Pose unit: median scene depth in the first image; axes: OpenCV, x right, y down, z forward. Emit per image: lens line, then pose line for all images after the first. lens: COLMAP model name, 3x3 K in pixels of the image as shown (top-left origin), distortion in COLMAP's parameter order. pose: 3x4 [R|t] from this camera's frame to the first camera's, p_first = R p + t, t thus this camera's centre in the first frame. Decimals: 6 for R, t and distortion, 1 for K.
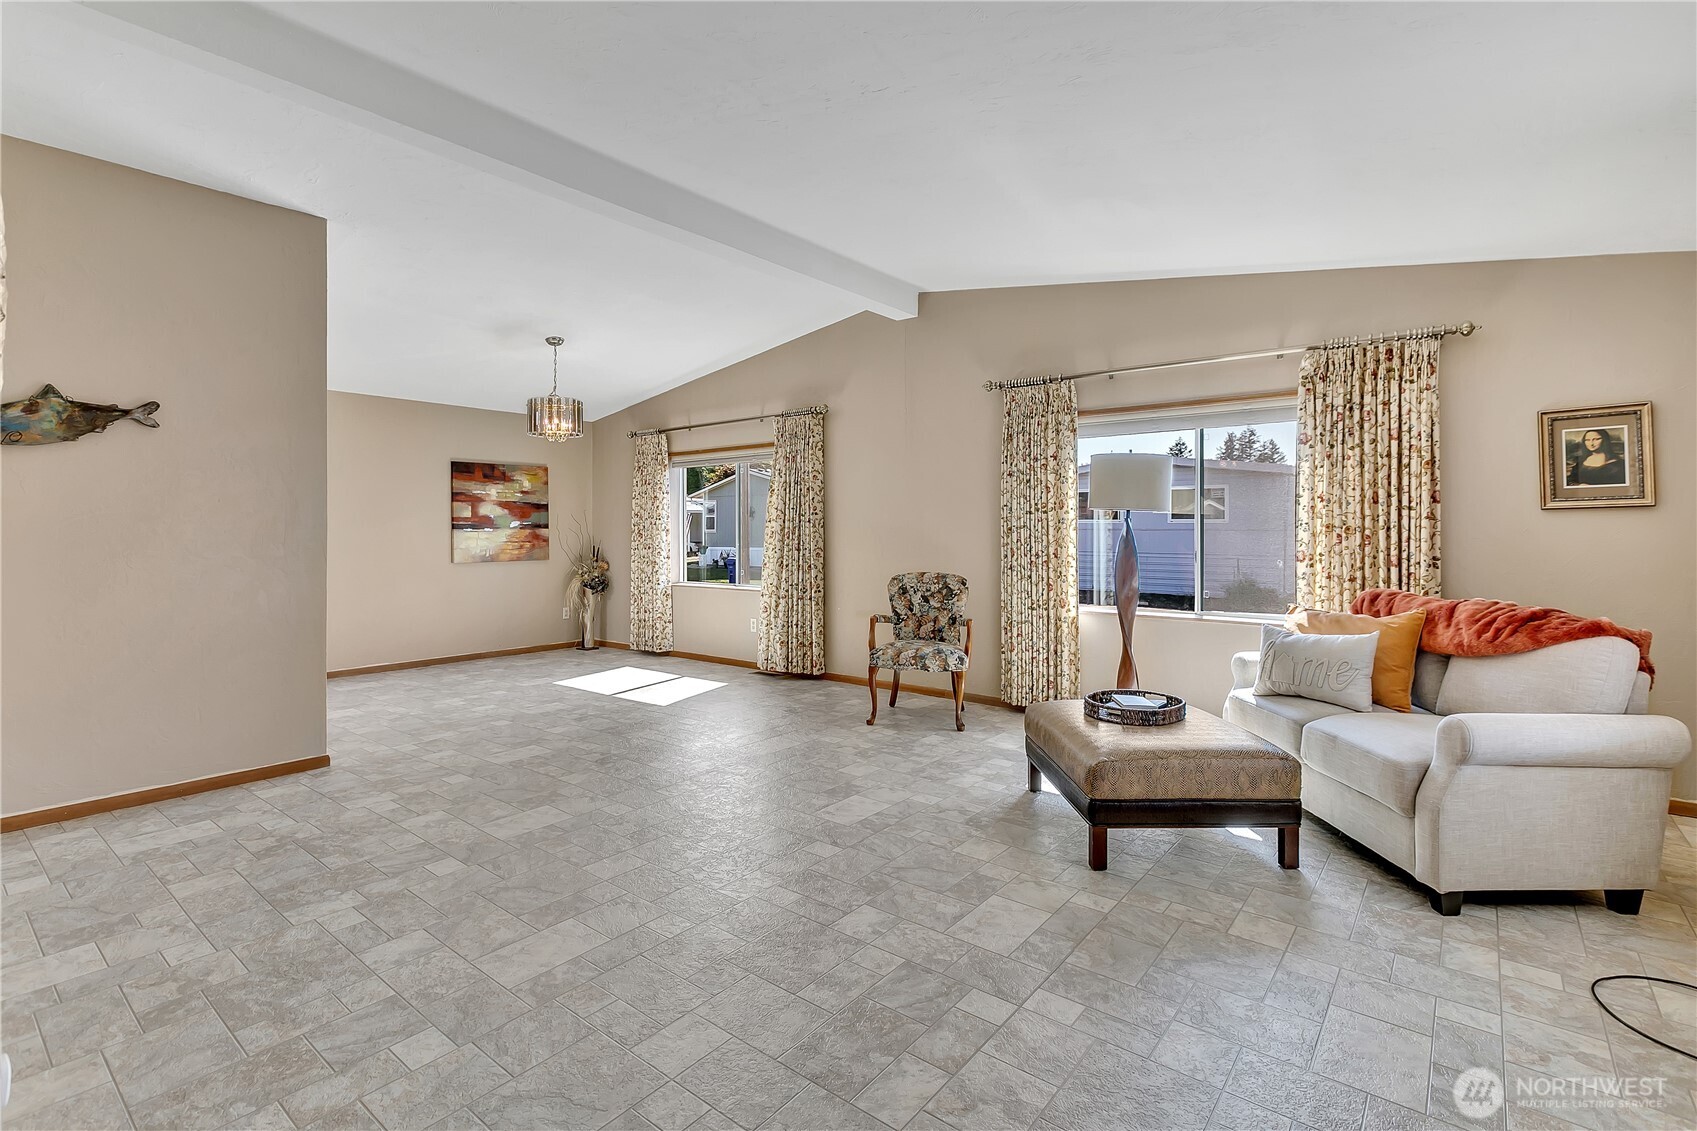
lens RADIAL K [[771.8, 0, 857.1], [0, 771.8, 533.7], [0, 0, 1]] dist [0.004472, -0.000654]
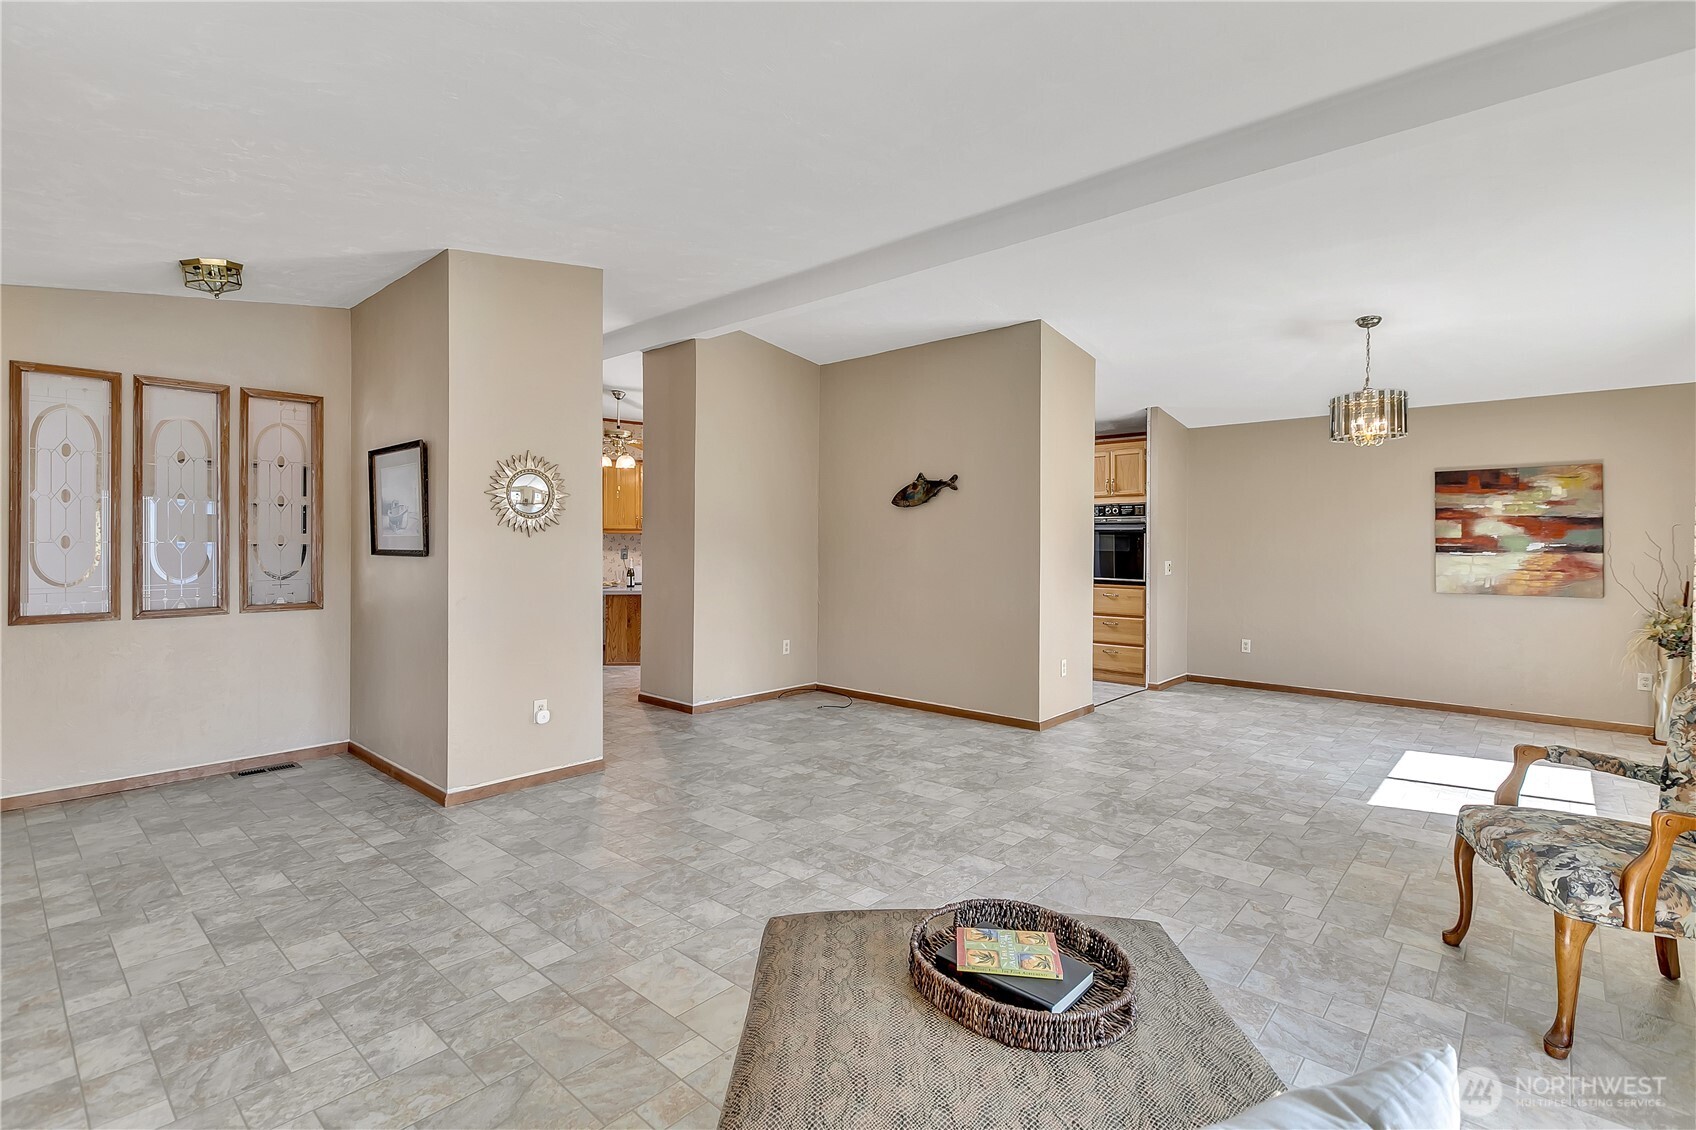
lens RADIAL K [[755.1, 0, 848.0], [0, 755.1, 565.0], [0, 0, 1]] dist [0.004021, 0.000014]
pose [[-0.050177, 0.032167, -0.998222, 0.331864], [-0.009253, 0.999423, 0.032671, -0.012721], [0.998697, 0.010876, -0.049851, 0.389767]]
